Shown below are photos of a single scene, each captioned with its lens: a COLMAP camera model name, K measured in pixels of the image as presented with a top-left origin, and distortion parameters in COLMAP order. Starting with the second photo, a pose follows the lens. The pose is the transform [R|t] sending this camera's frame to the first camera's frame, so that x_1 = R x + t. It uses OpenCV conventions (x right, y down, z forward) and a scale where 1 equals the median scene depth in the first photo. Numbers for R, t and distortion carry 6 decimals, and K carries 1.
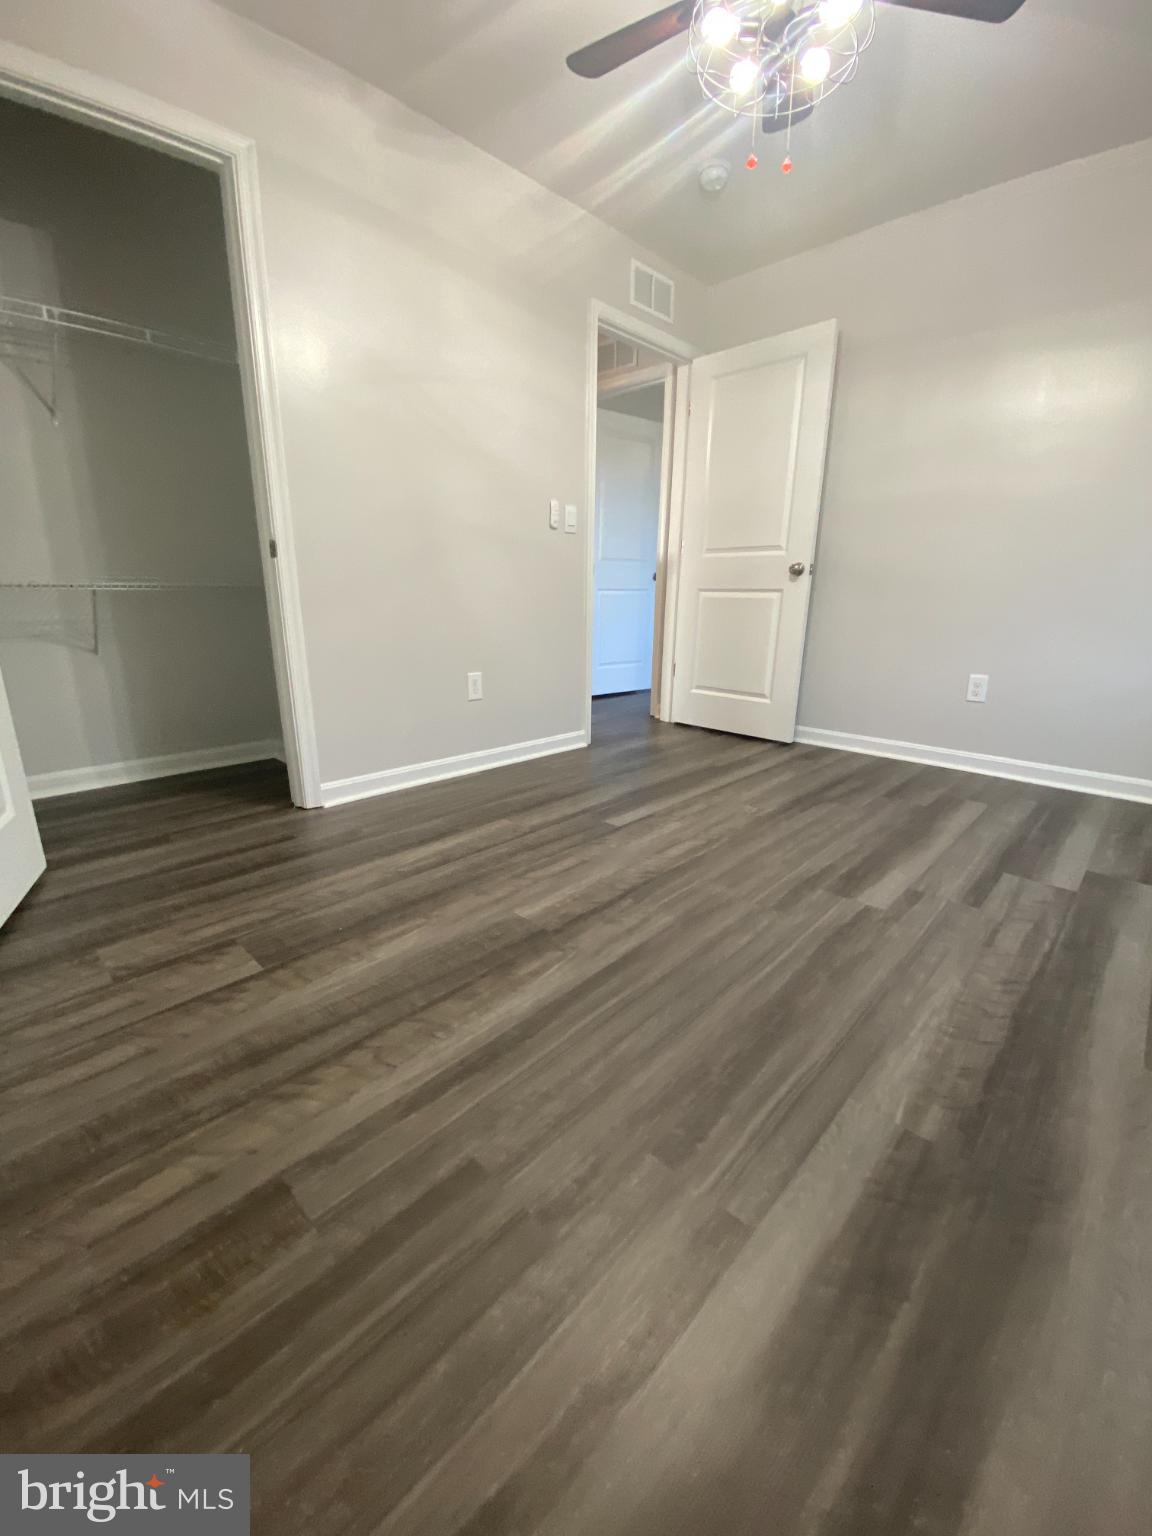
lens RADIAL K [[618.2, 0, 573.7], [0, 618.2, 770.5], [0, 0, 1]] dist [0.013660, -0.010675]
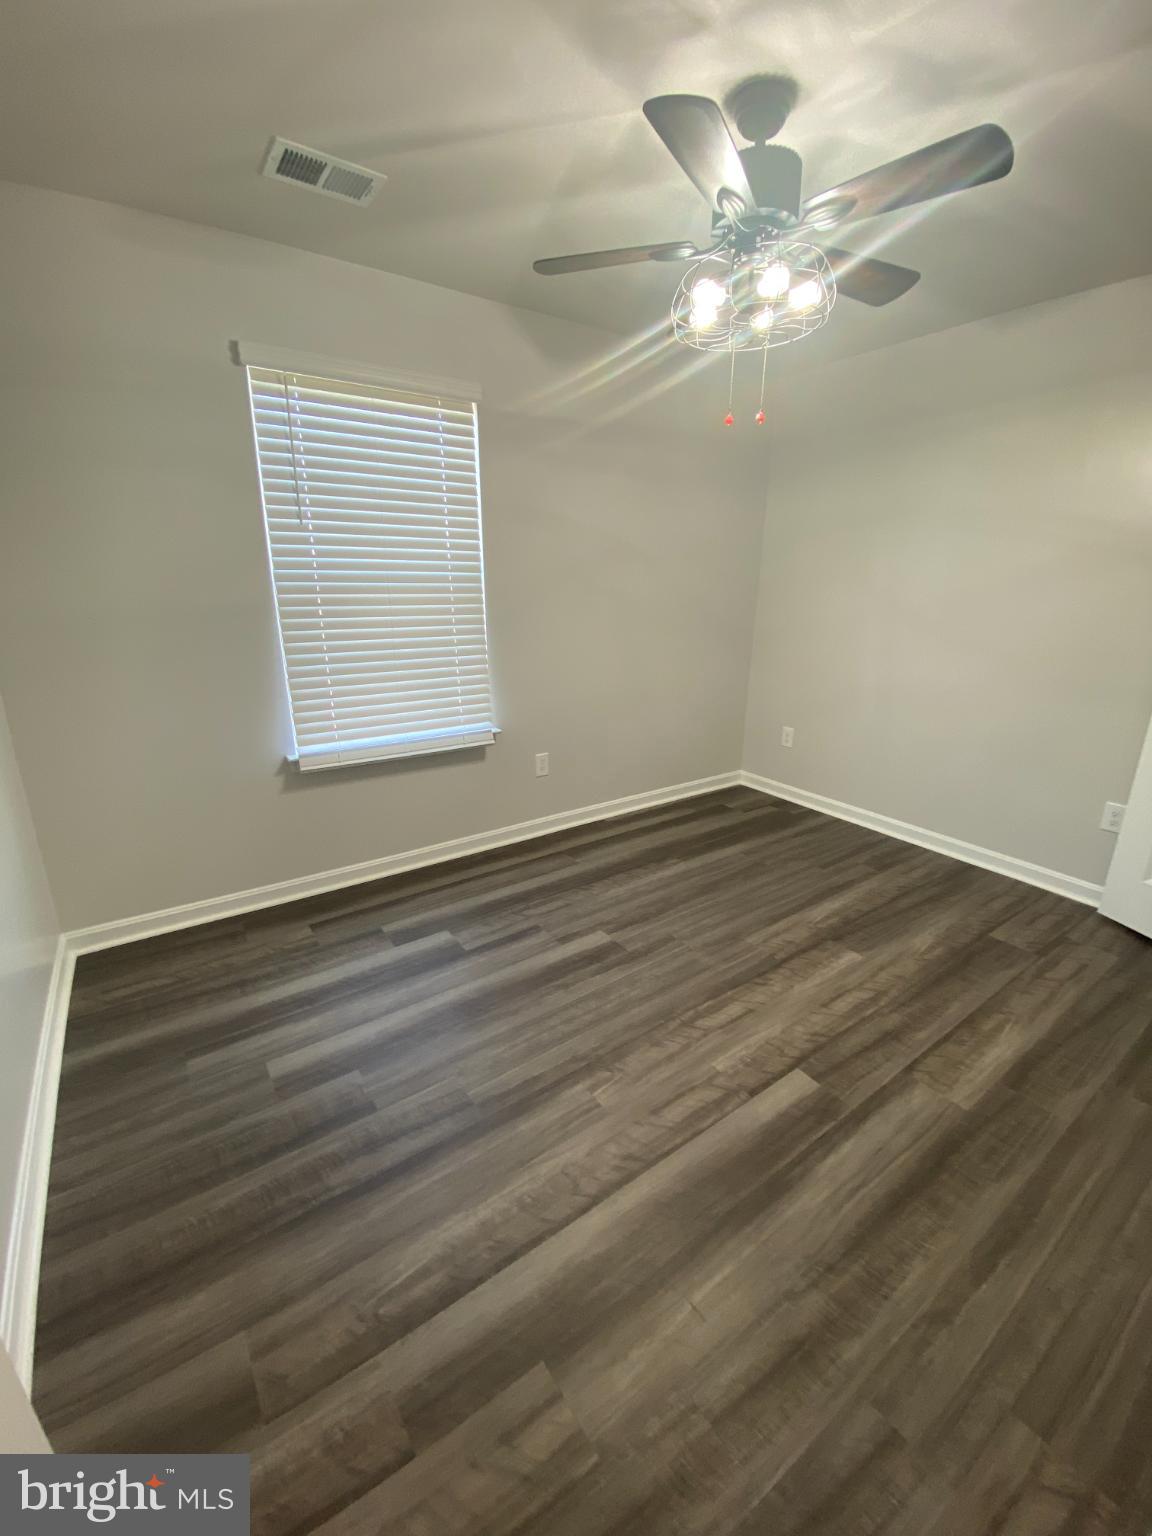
lens RADIAL K [[618.2, 0, 574.0], [0, 618.2, 766.9], [0, 0, 1]] dist [0.013660, -0.010675]
pose [[-0.981474, -0.069533, 0.178534, 0.316597], [0.038774, 0.840459, 0.540487, -0.896436], [-0.187632, 0.537396, -0.822192, 1.981835]]
